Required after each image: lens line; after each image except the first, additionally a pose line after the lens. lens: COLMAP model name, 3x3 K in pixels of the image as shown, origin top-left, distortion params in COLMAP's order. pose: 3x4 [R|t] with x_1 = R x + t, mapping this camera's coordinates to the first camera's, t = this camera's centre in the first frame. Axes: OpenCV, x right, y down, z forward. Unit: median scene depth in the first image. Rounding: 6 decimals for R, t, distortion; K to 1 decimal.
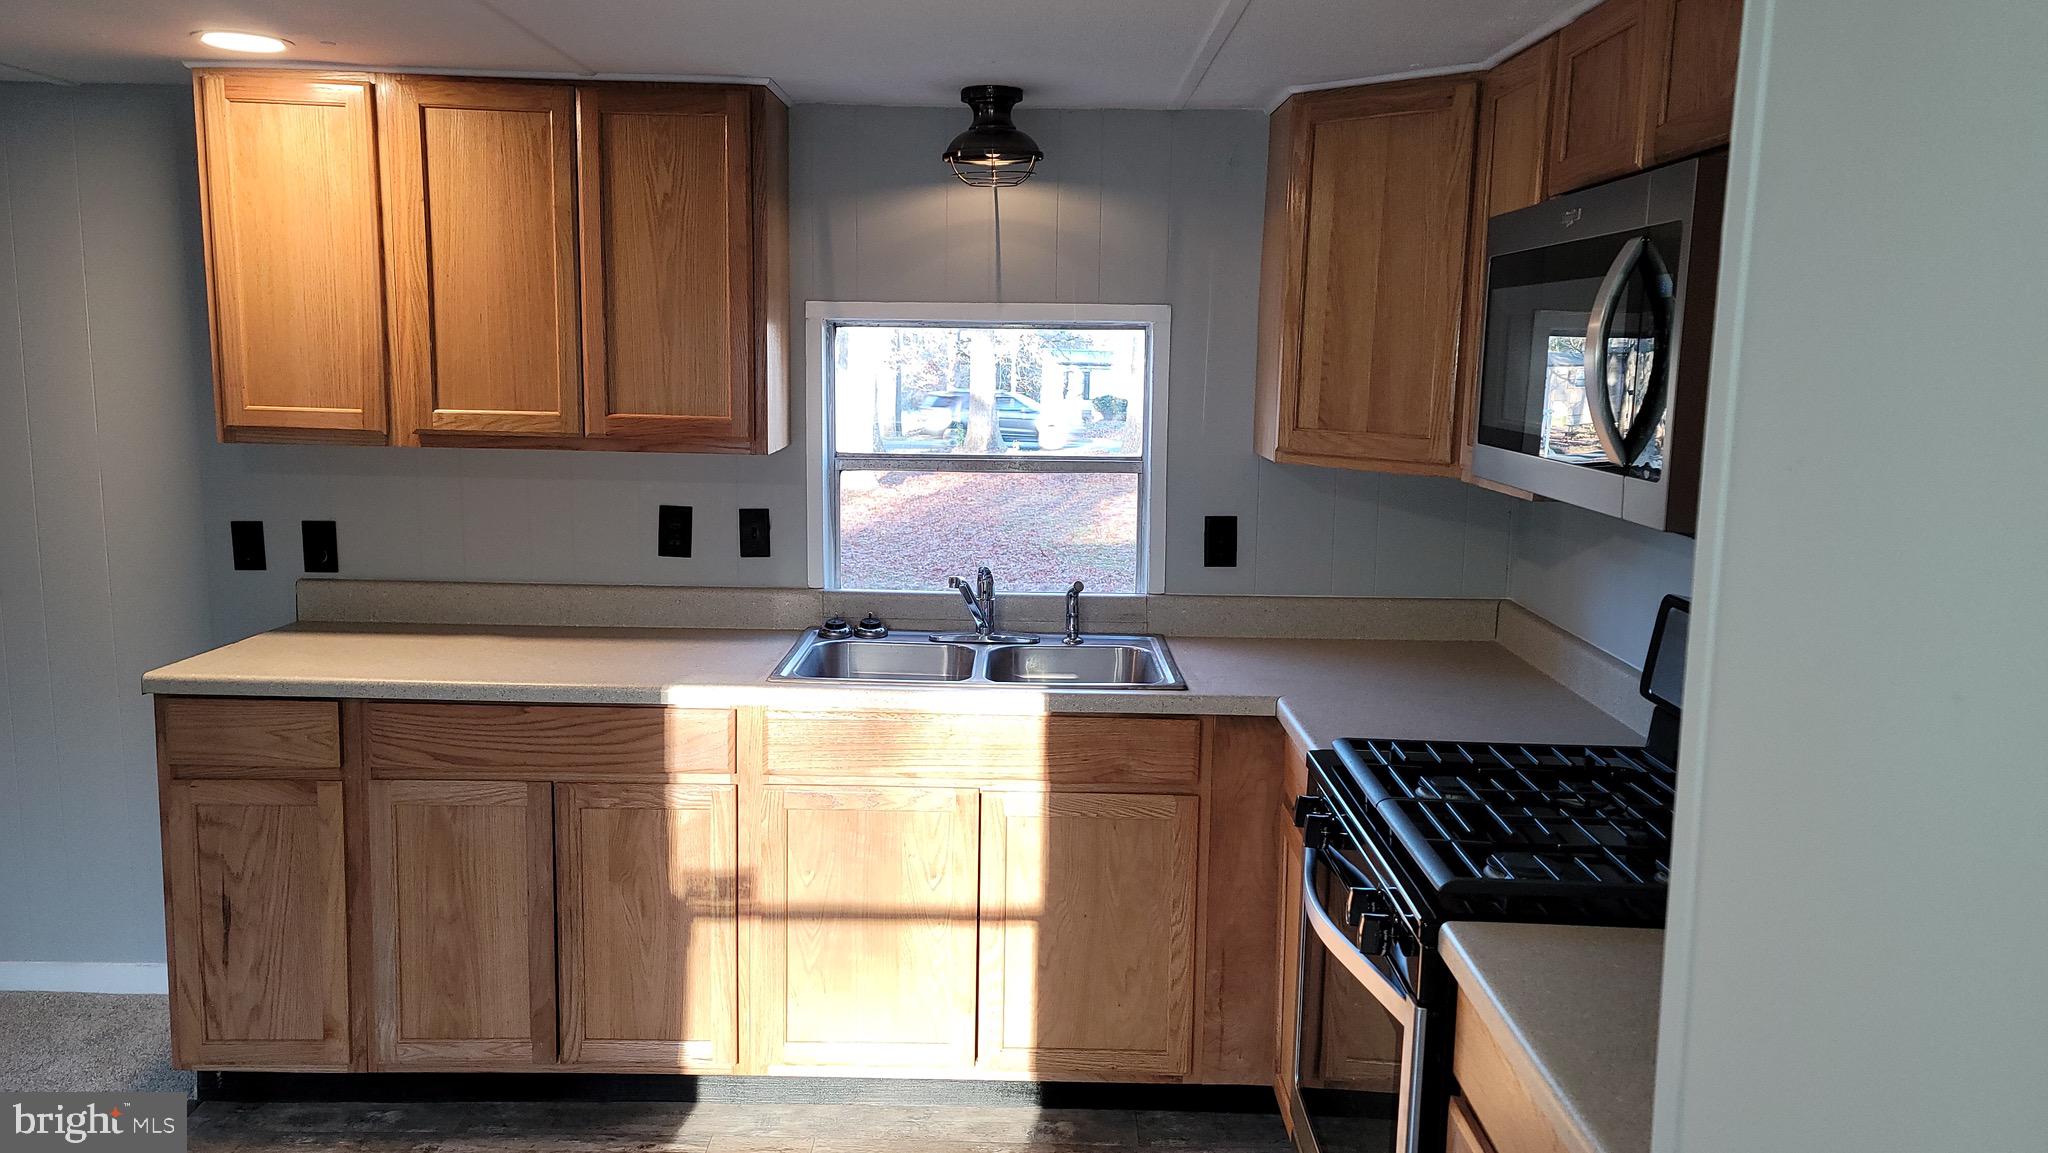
lens RADIAL K [[1497.9, 0, 1027.4], [0, 1497.9, 567.3], [0, 0, 1]] dist [0.055728, 0.001267]
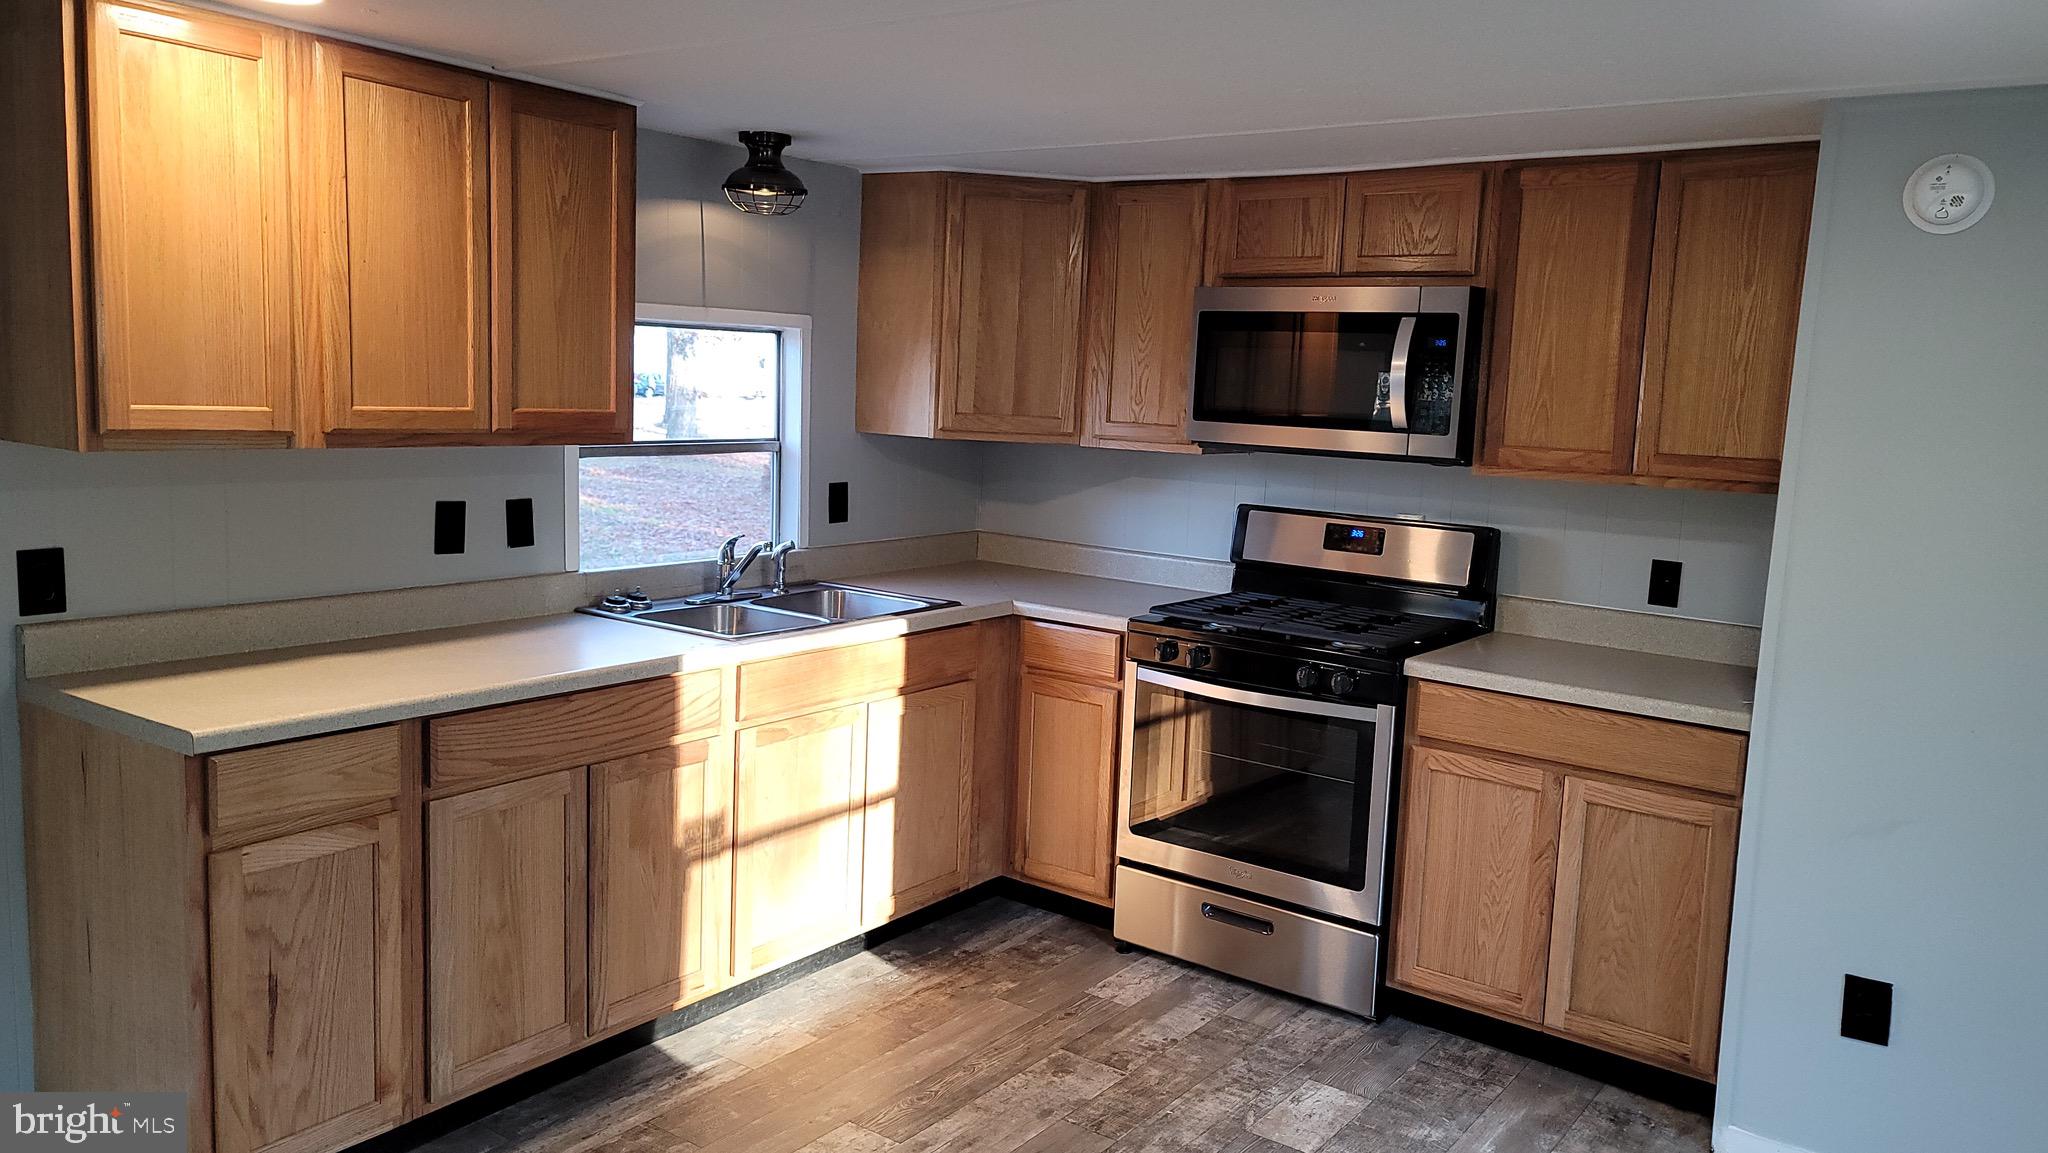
lens RADIAL K [[1502.2, 0, 1016.9], [0, 1502.2, 576.9], [0, 0, 1]] dist [0.053276, -0.004950]
pose [[0.582780, -0.102659, 0.806120, -0.950347], [0.085514, 0.994228, 0.064793, -0.028203], [-0.808118, 0.031174, 0.588195, 0.143836]]
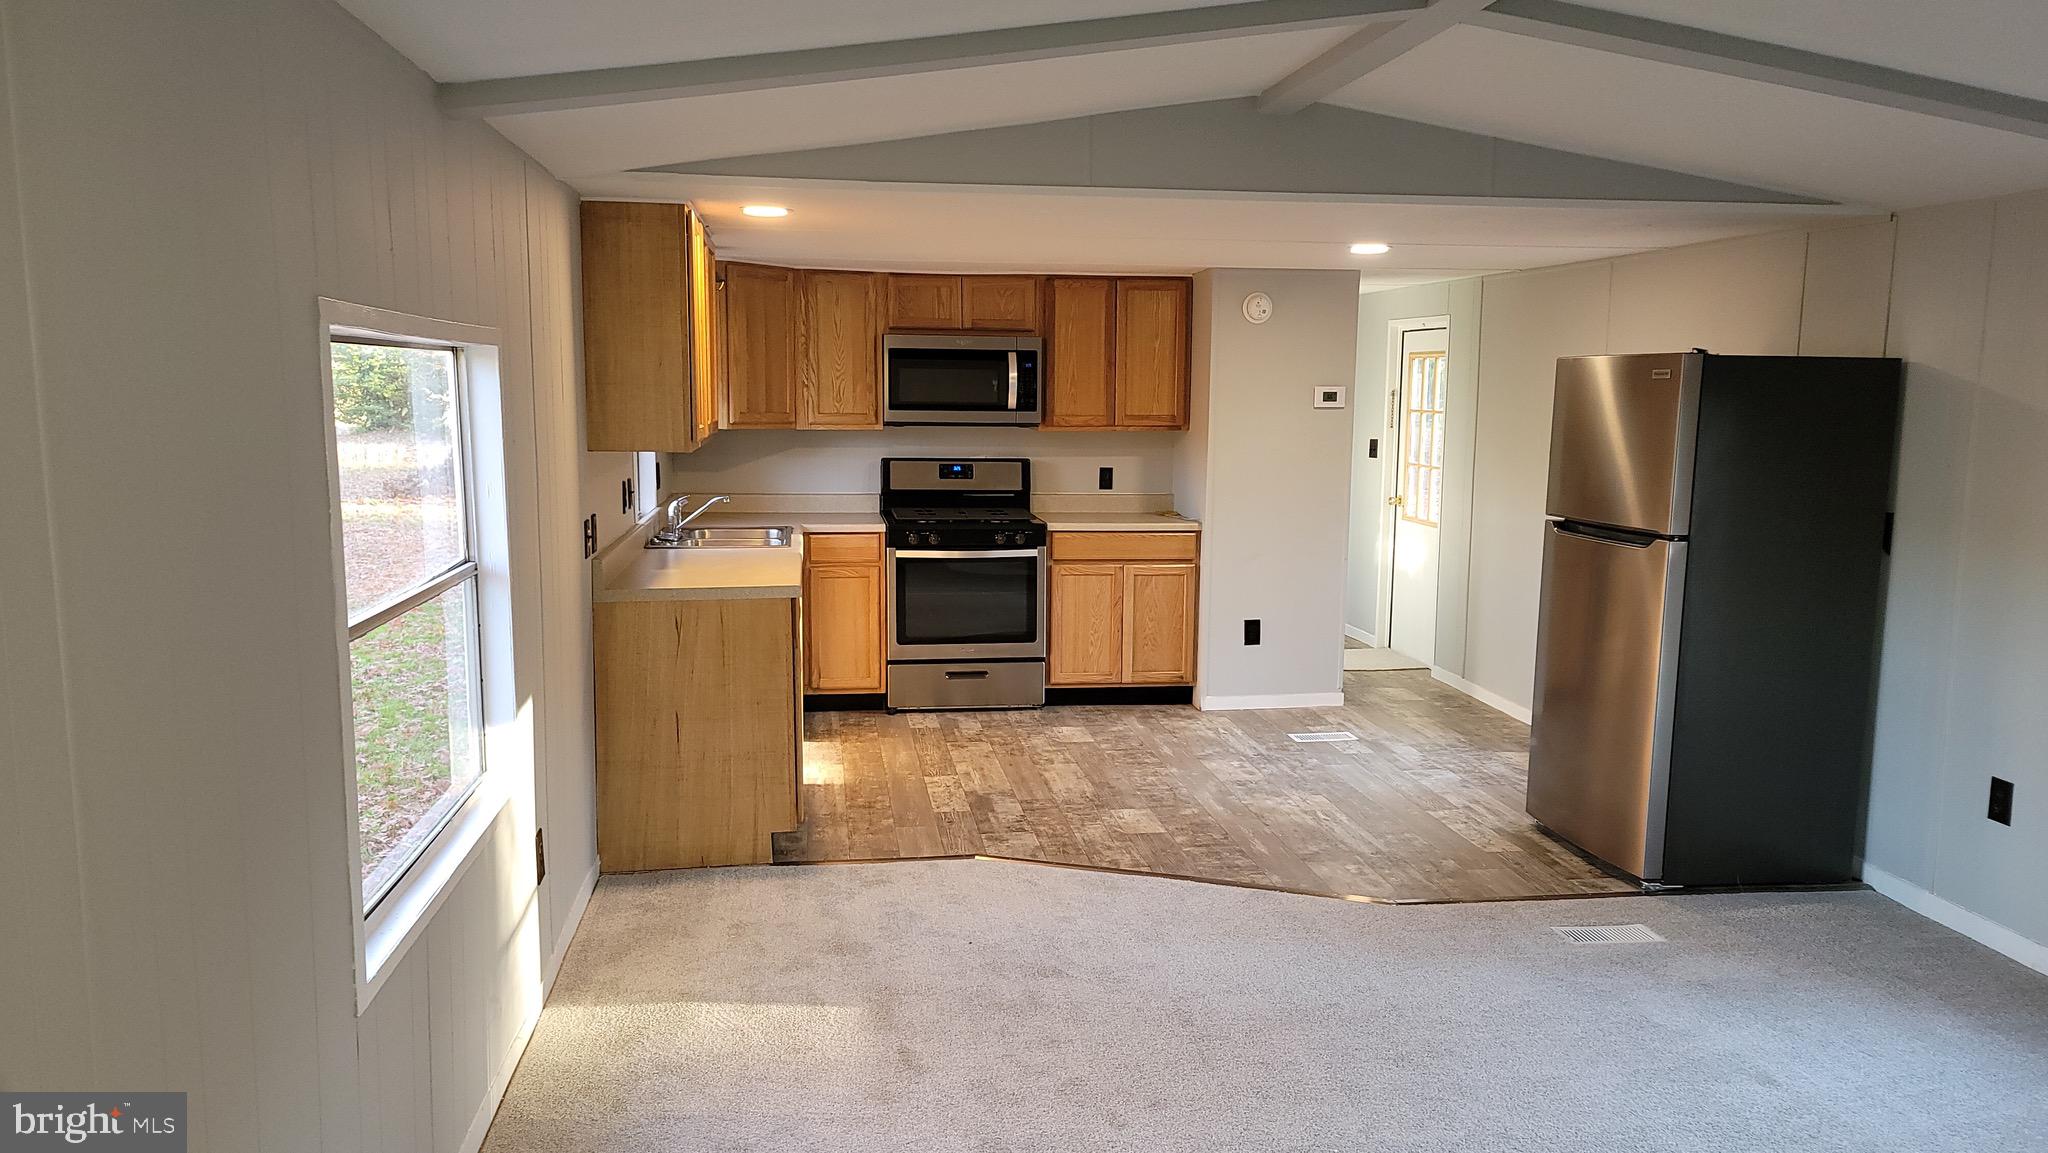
lens RADIAL K [[1471.9, 0, 1020.0], [0, 1471.9, 592.2], [0, 0, 1]] dist [0.067033, -0.076152]
pose [[-0.133689, -0.156583, 0.978575, -2.123503], [0.131515, 0.975902, 0.174123, -0.165831], [-0.982258, 0.151975, -0.109875, 0.908940]]
